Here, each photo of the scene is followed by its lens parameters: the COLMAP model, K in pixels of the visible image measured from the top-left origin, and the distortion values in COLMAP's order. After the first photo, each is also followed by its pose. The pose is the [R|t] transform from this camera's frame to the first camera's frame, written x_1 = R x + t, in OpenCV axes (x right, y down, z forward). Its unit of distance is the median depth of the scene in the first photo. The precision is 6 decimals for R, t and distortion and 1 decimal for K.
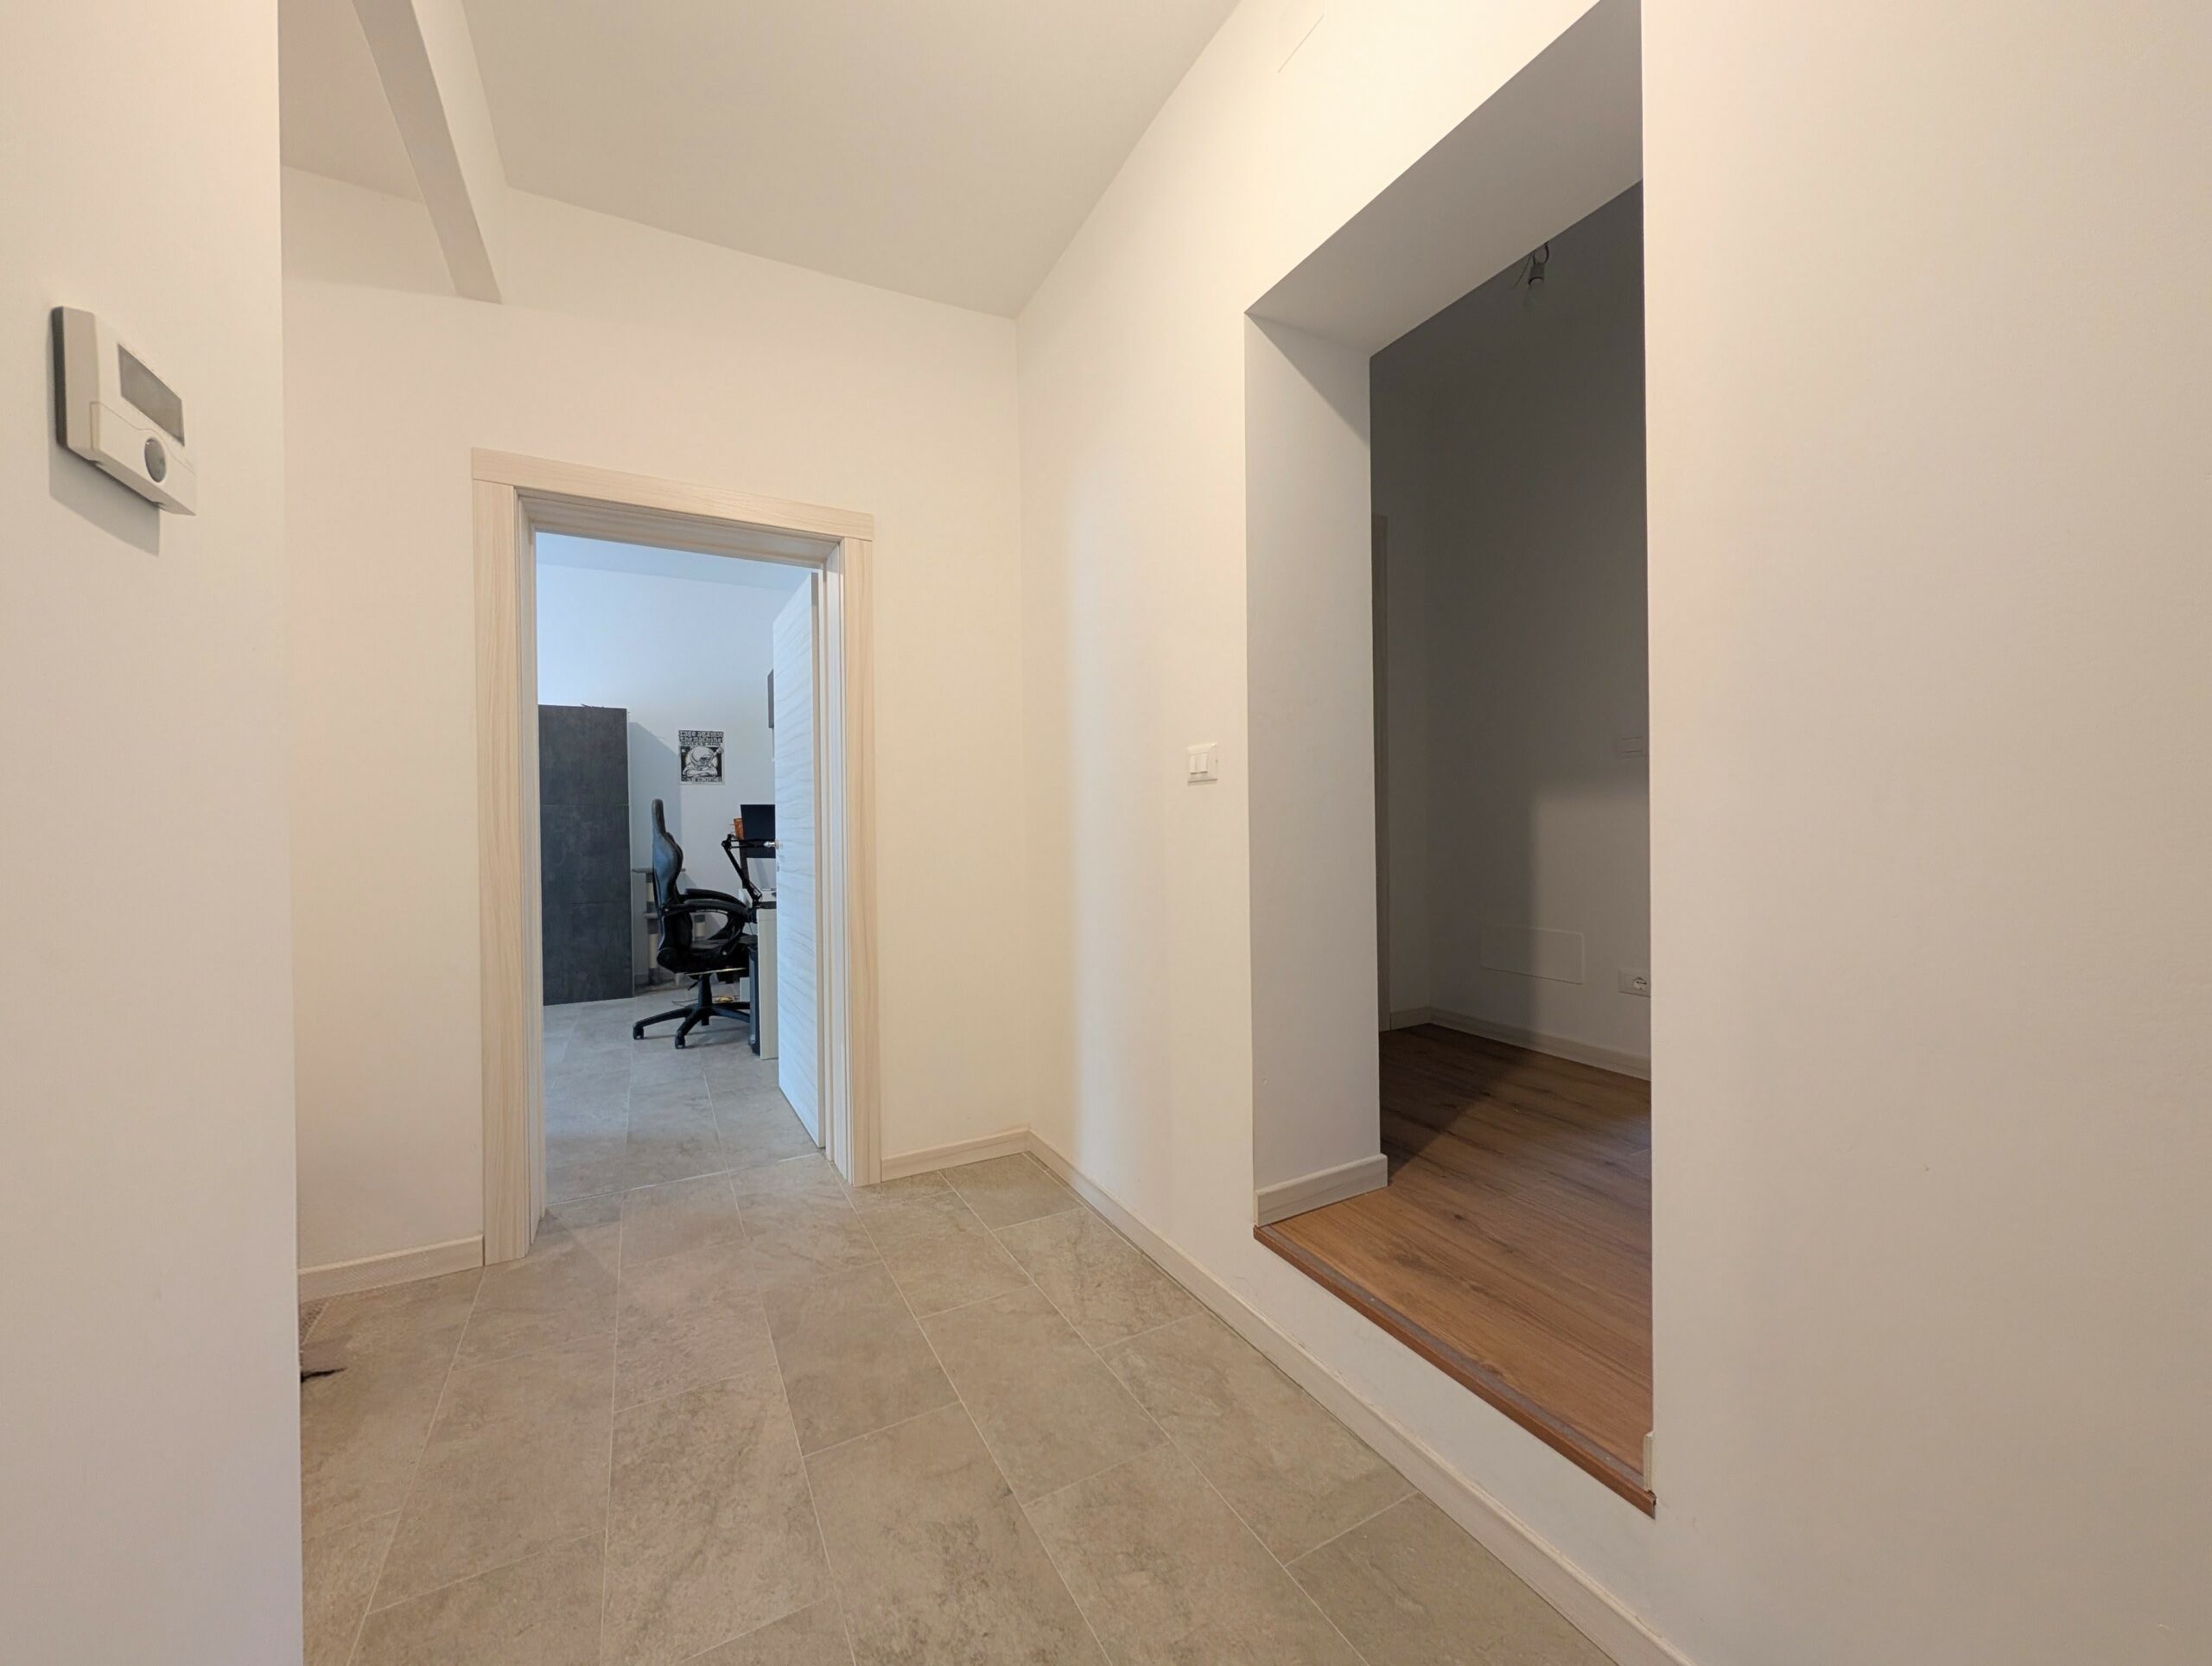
lens RADIAL K [[846.1, 0, 1094.8], [0, 846.1, 829.8], [0, 0, 1]] dist [-0.001049, 0.000355]
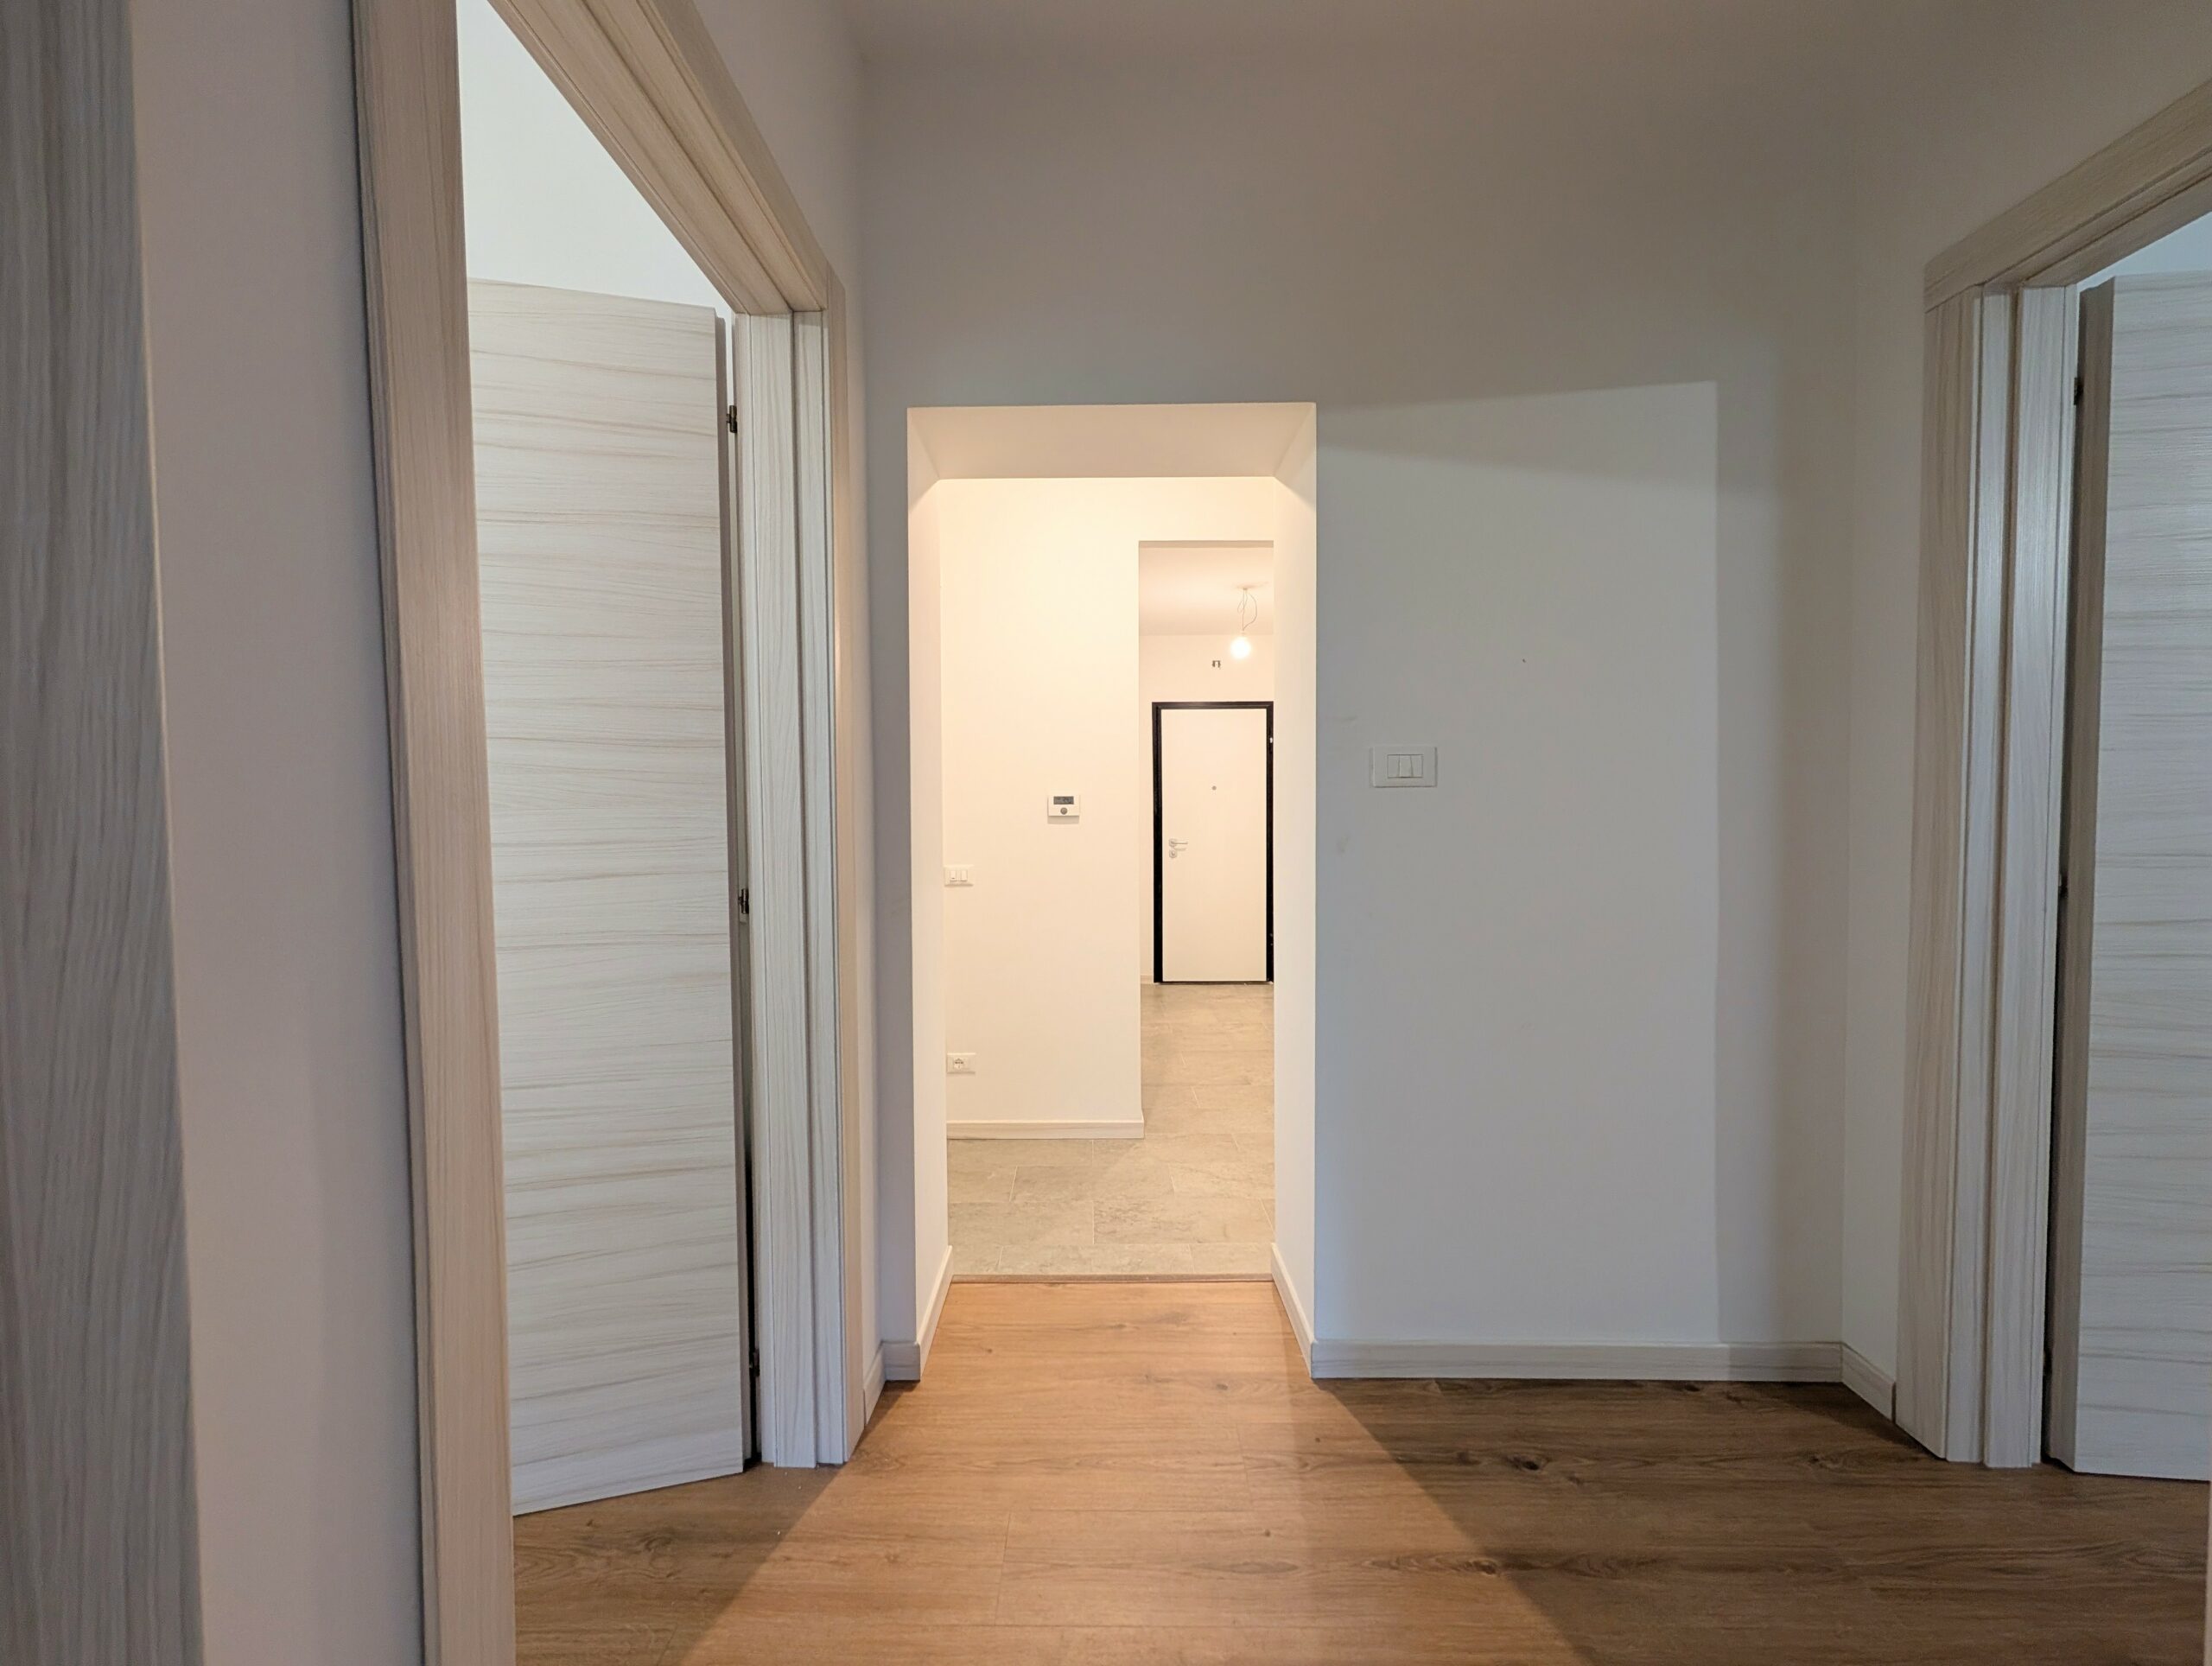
lens RADIAL K [[846.1, 0, 1094.8], [0, 846.1, 829.8], [0, 0, 1]] dist [-0.001049, 0.000355]
pose [[-0.484495, 0.046841, -0.873539, 1.688456], [0.005021, 0.998698, 0.050767, -0.262184], [0.874780, 0.020210, -0.484100, 1.738073]]
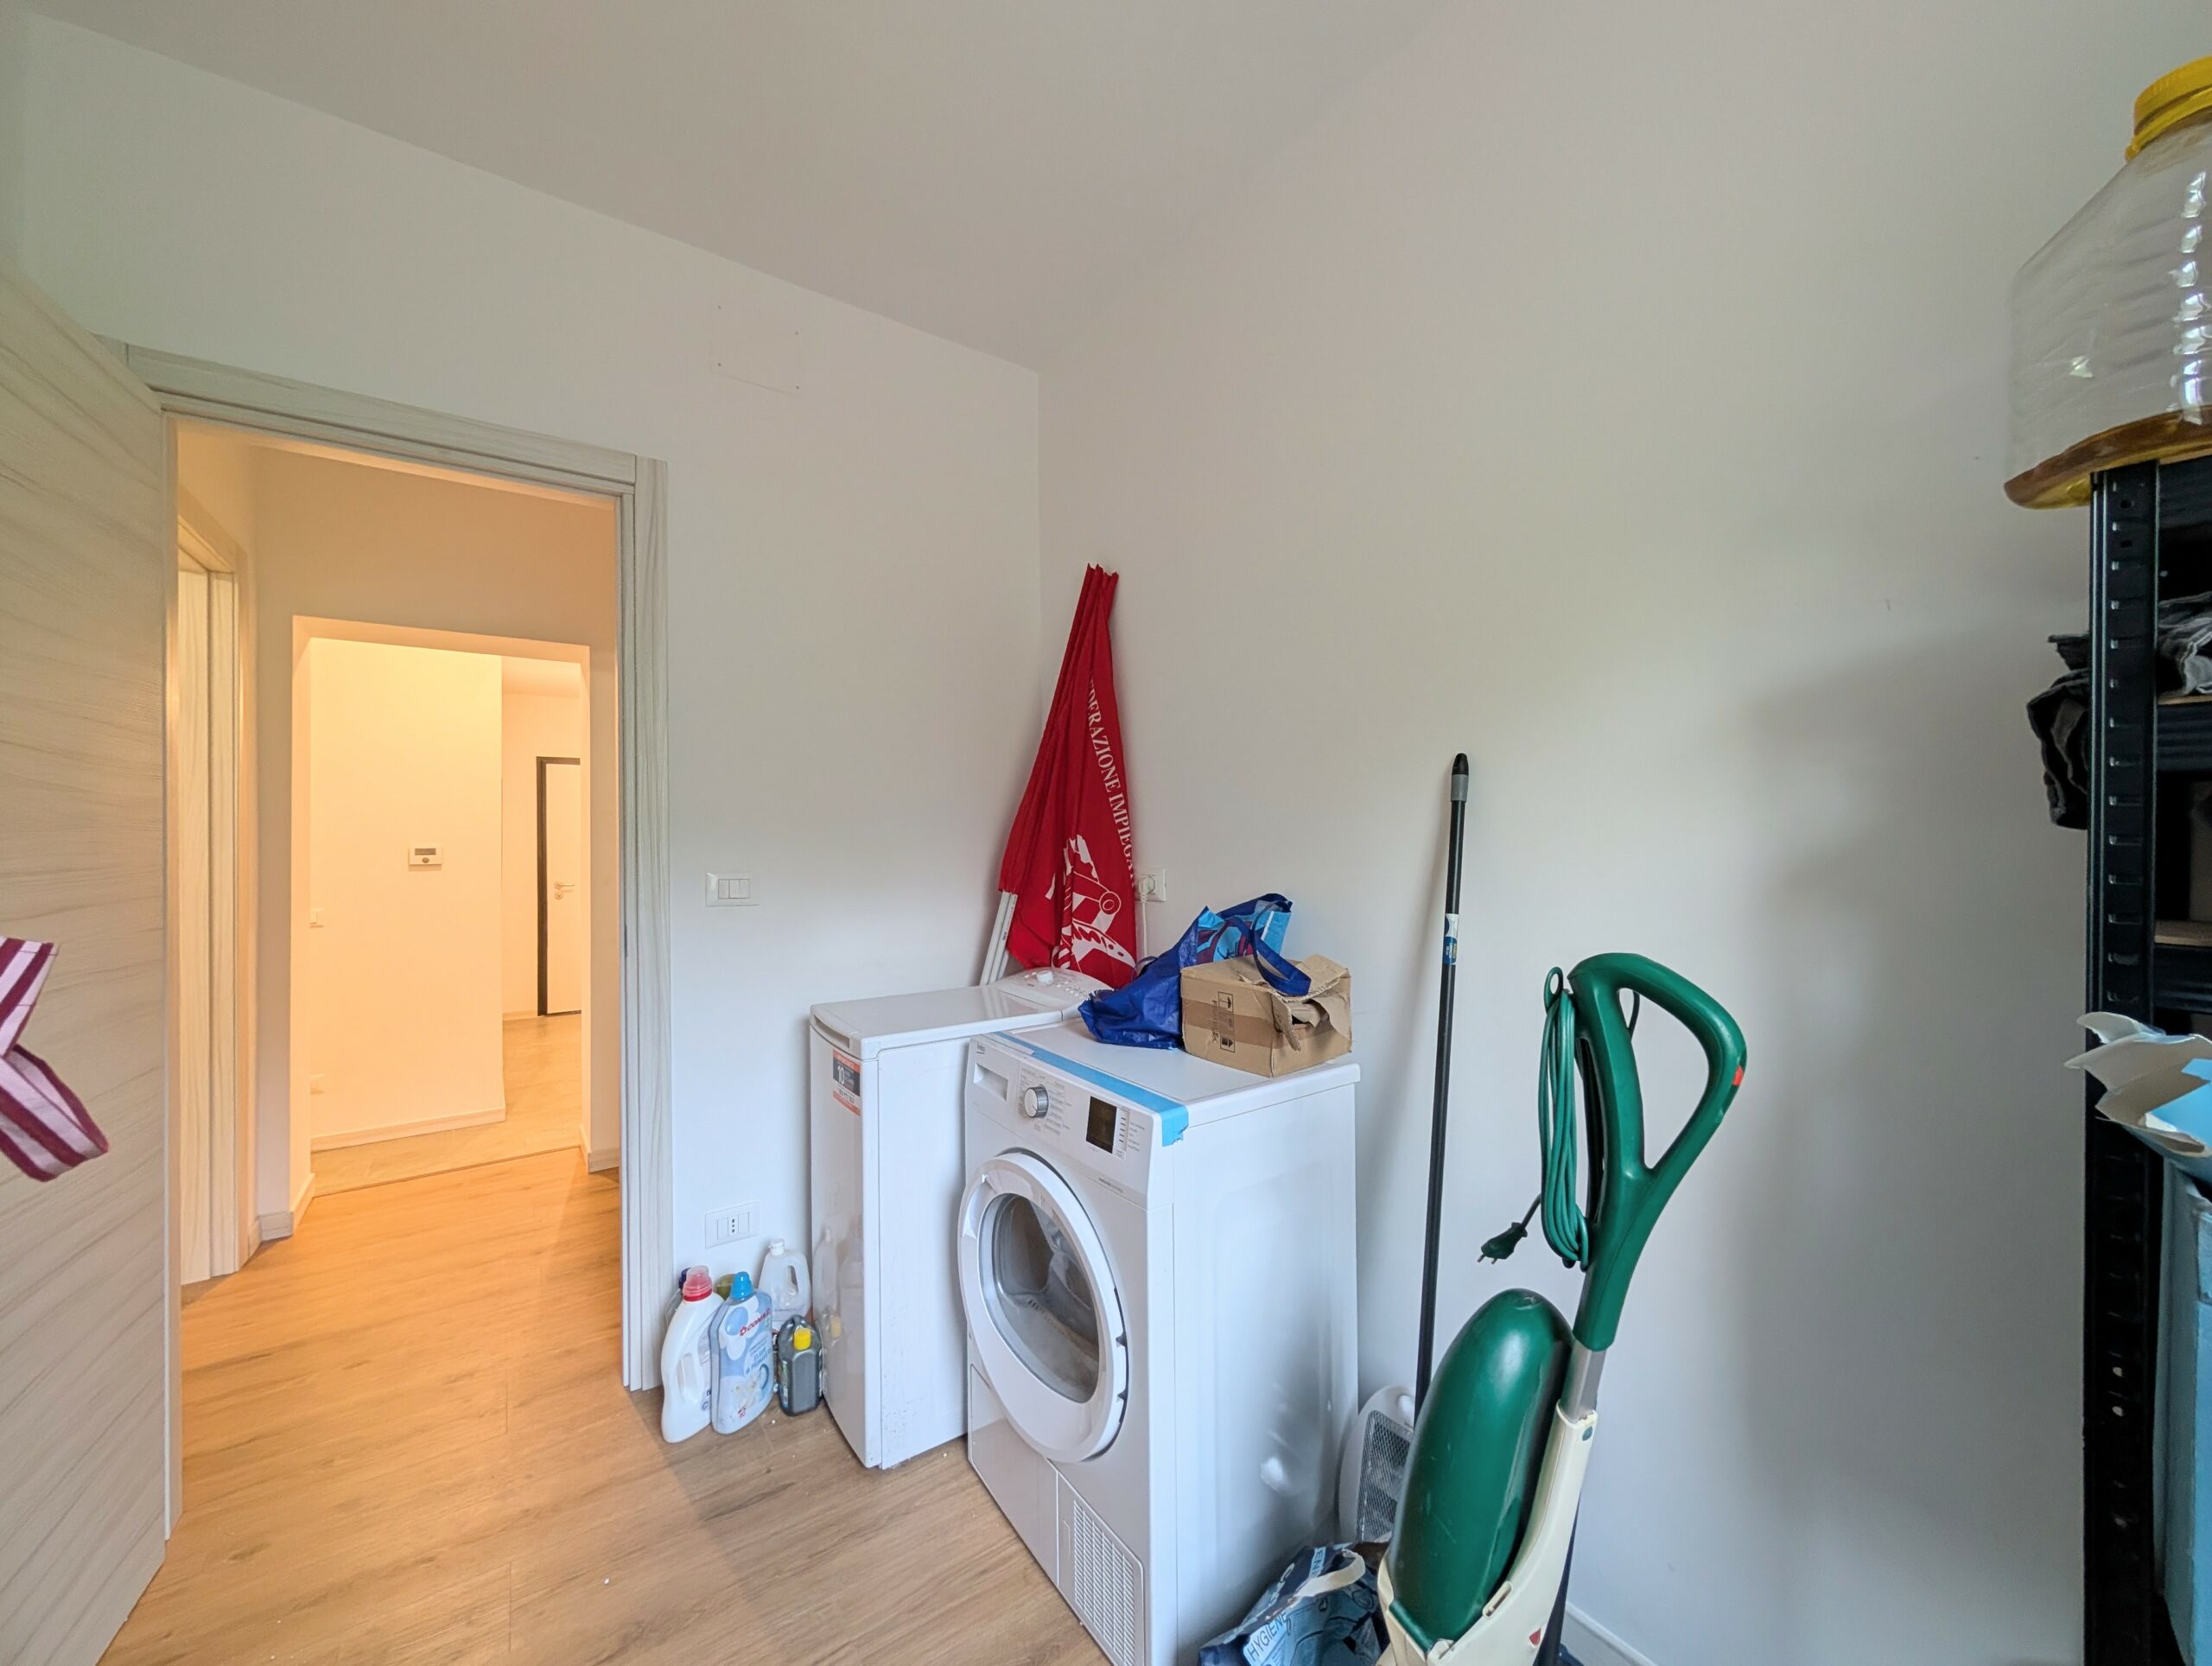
lens RADIAL K [[844.3, 0, 1106.0], [0, 844.3, 826.5], [0, 0, 1]] dist [0.000774, 0.000209]
pose [[0.122465, 0.002964, -0.992468, 2.849759], [-0.002753, 0.999993, 0.002647, -0.327490], [0.992469, 0.002408, 0.122472, 2.496402]]
